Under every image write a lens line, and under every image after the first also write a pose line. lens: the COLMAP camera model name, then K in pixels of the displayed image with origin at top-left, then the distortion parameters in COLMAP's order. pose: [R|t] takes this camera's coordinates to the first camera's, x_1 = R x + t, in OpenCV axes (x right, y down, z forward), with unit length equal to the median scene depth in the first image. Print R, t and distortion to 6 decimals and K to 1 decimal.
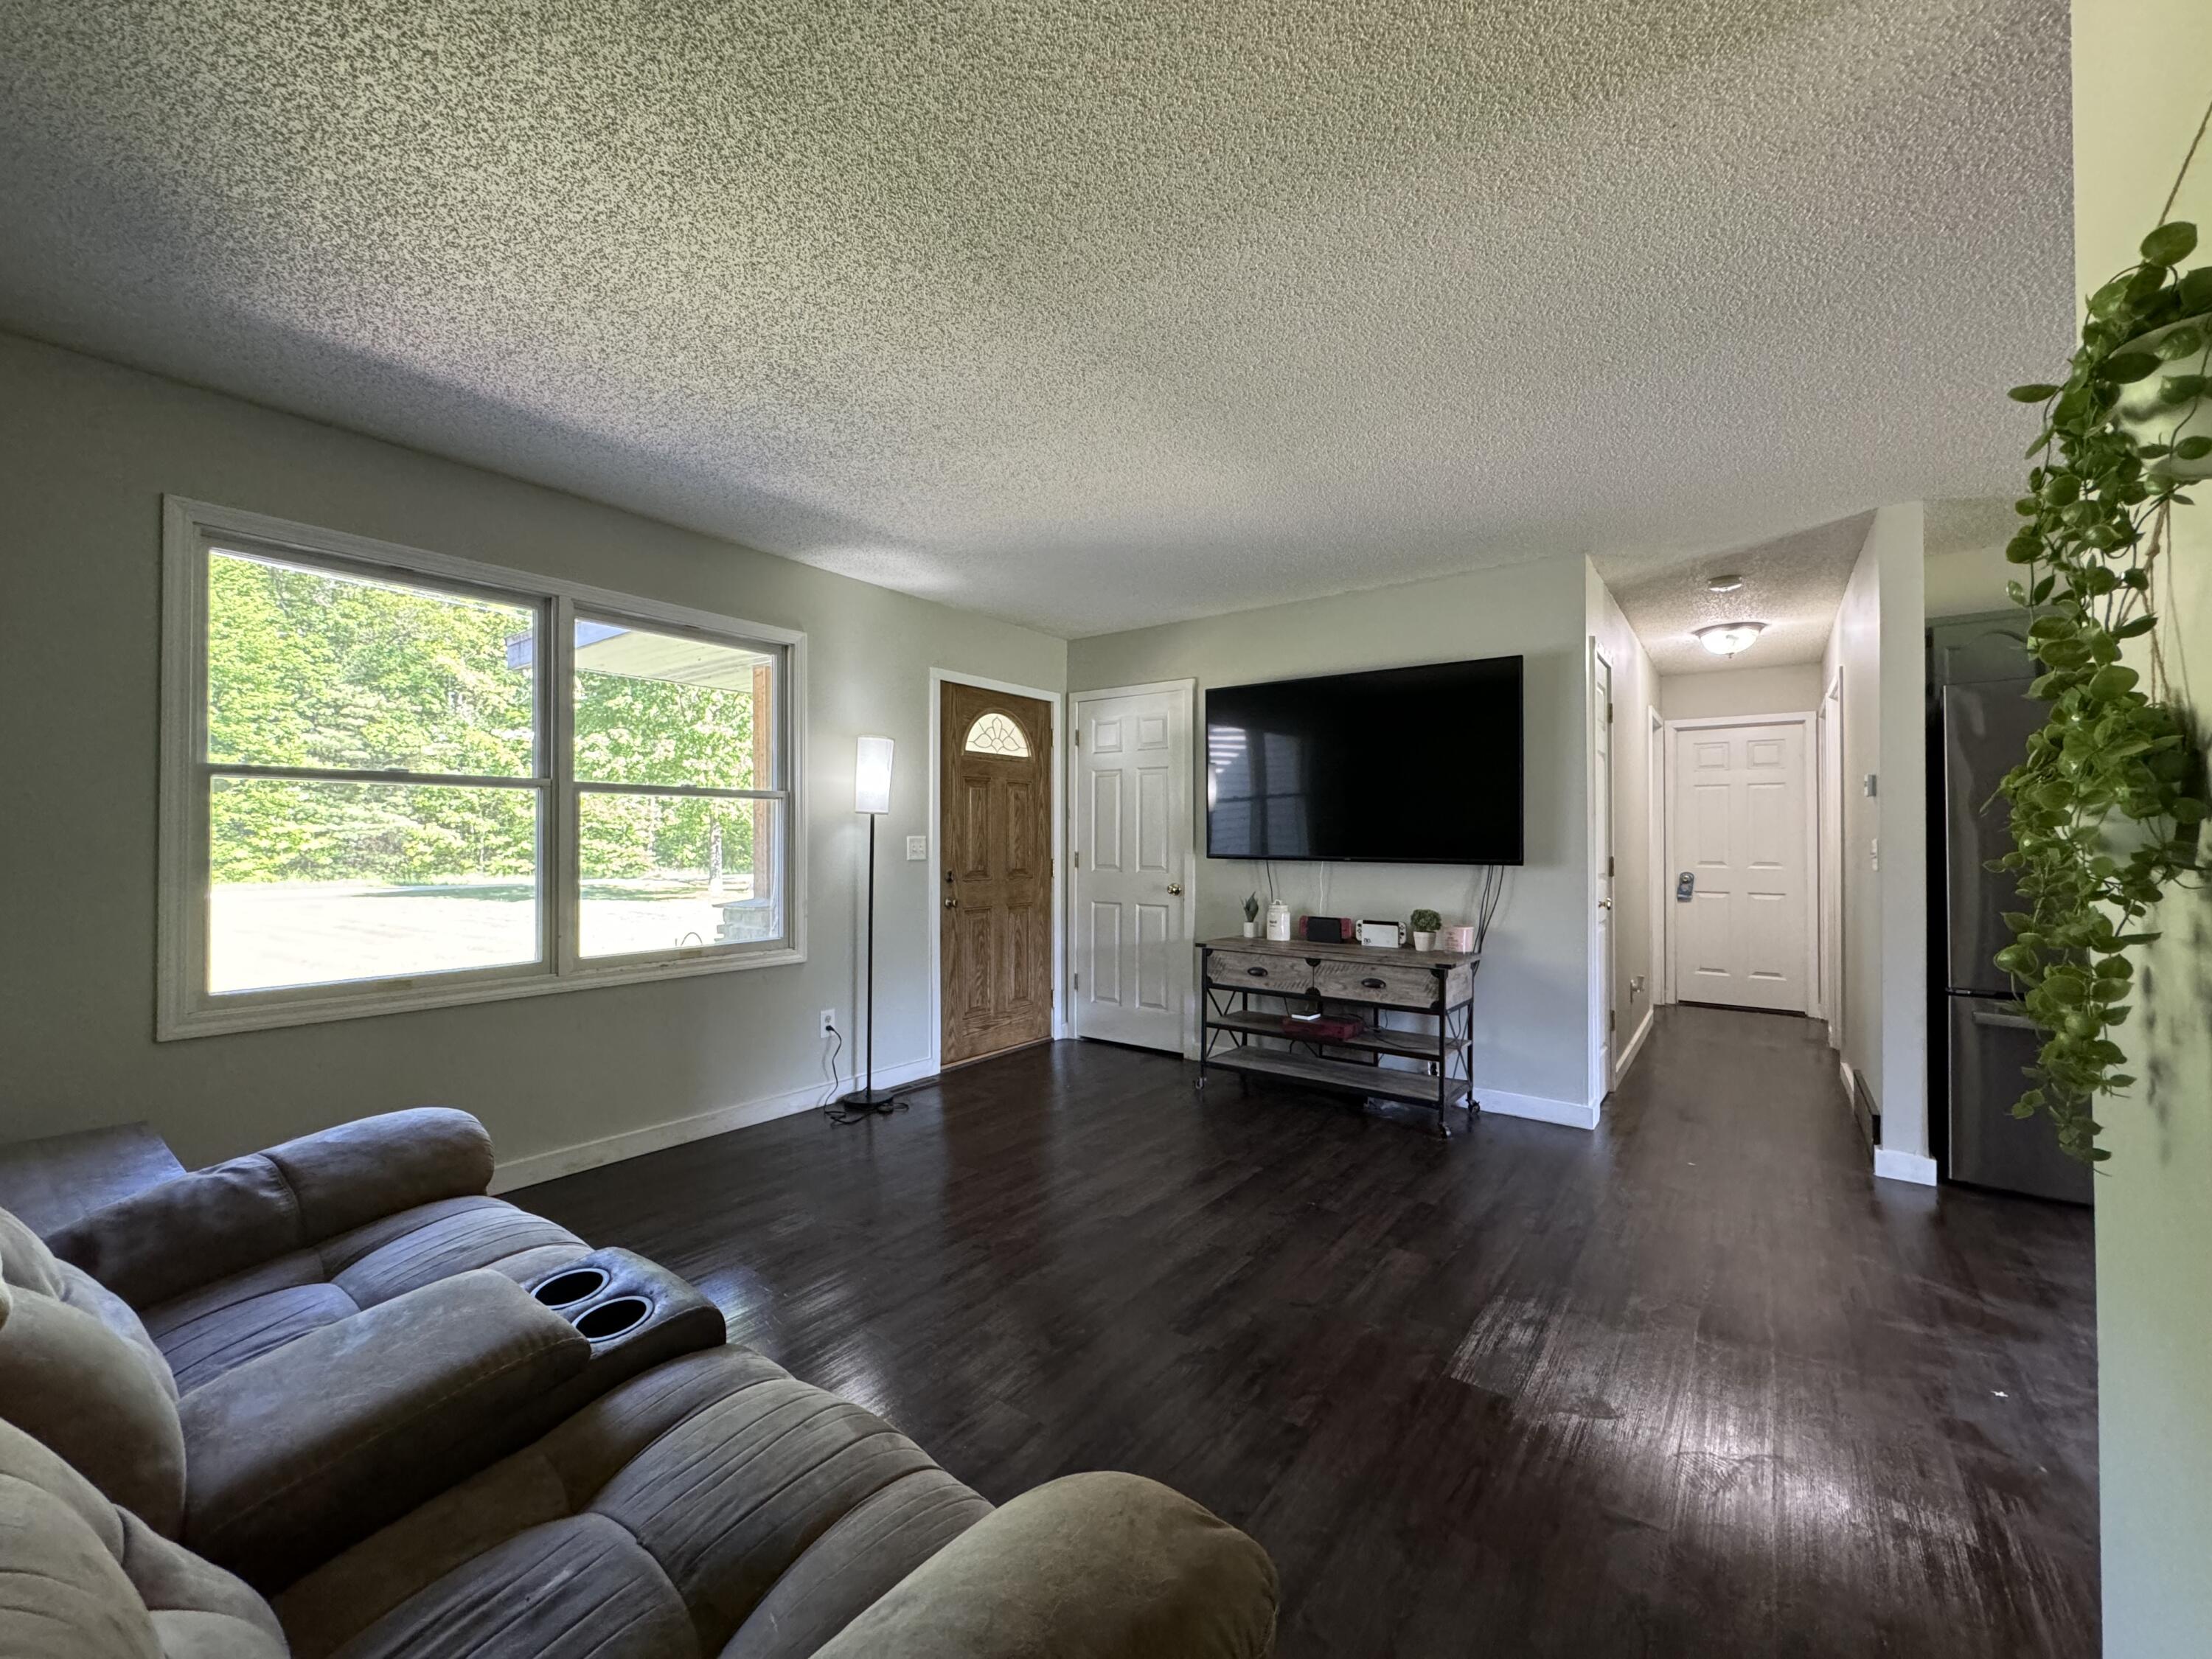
lens RADIAL K [[878.9, 0, 1106.0], [0, 878.9, 829.5], [0, 0, 1]] dist [-0.001680, -0.000199]
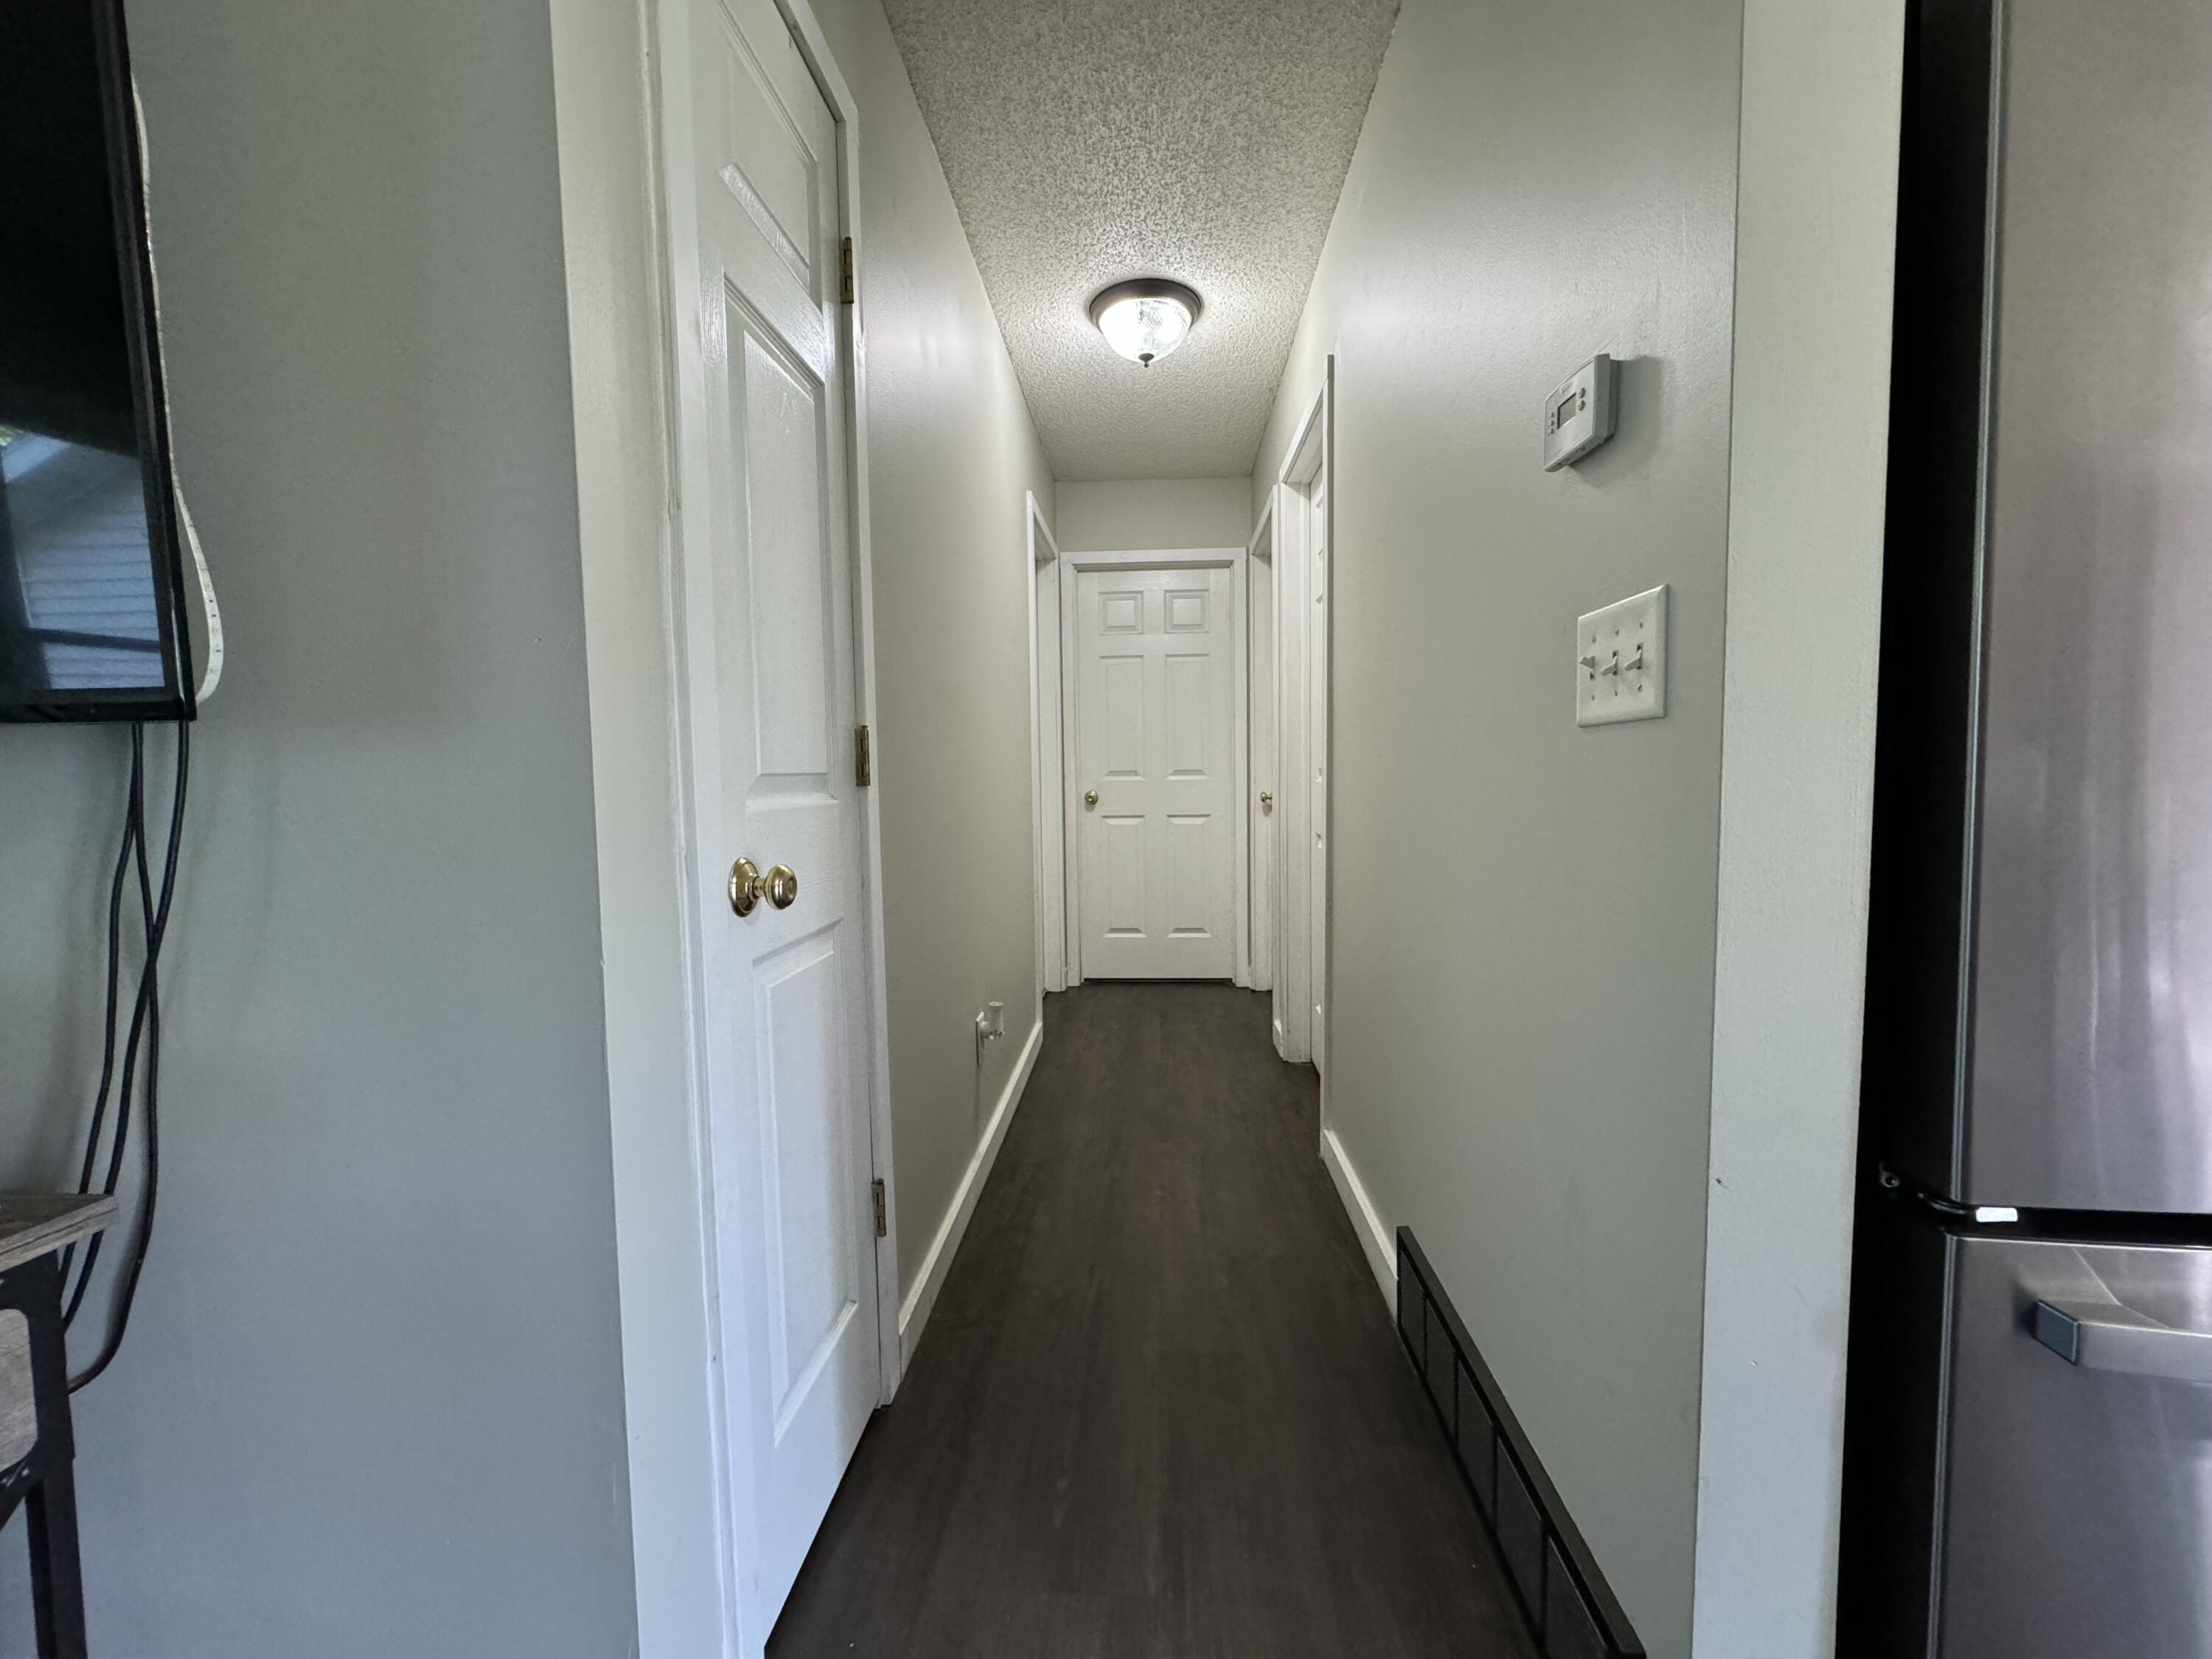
lens RADIAL K [[878.9, 0, 1106.0], [0, 878.9, 829.5], [0, 0, 1]] dist [-0.001680, -0.000199]
pose [[0.836150, -0.050918, 0.546133, 0.449400], [0.007506, 0.996651, 0.081429, 0.038519], [-0.548450, -0.063988, 0.833731, 0.643145]]
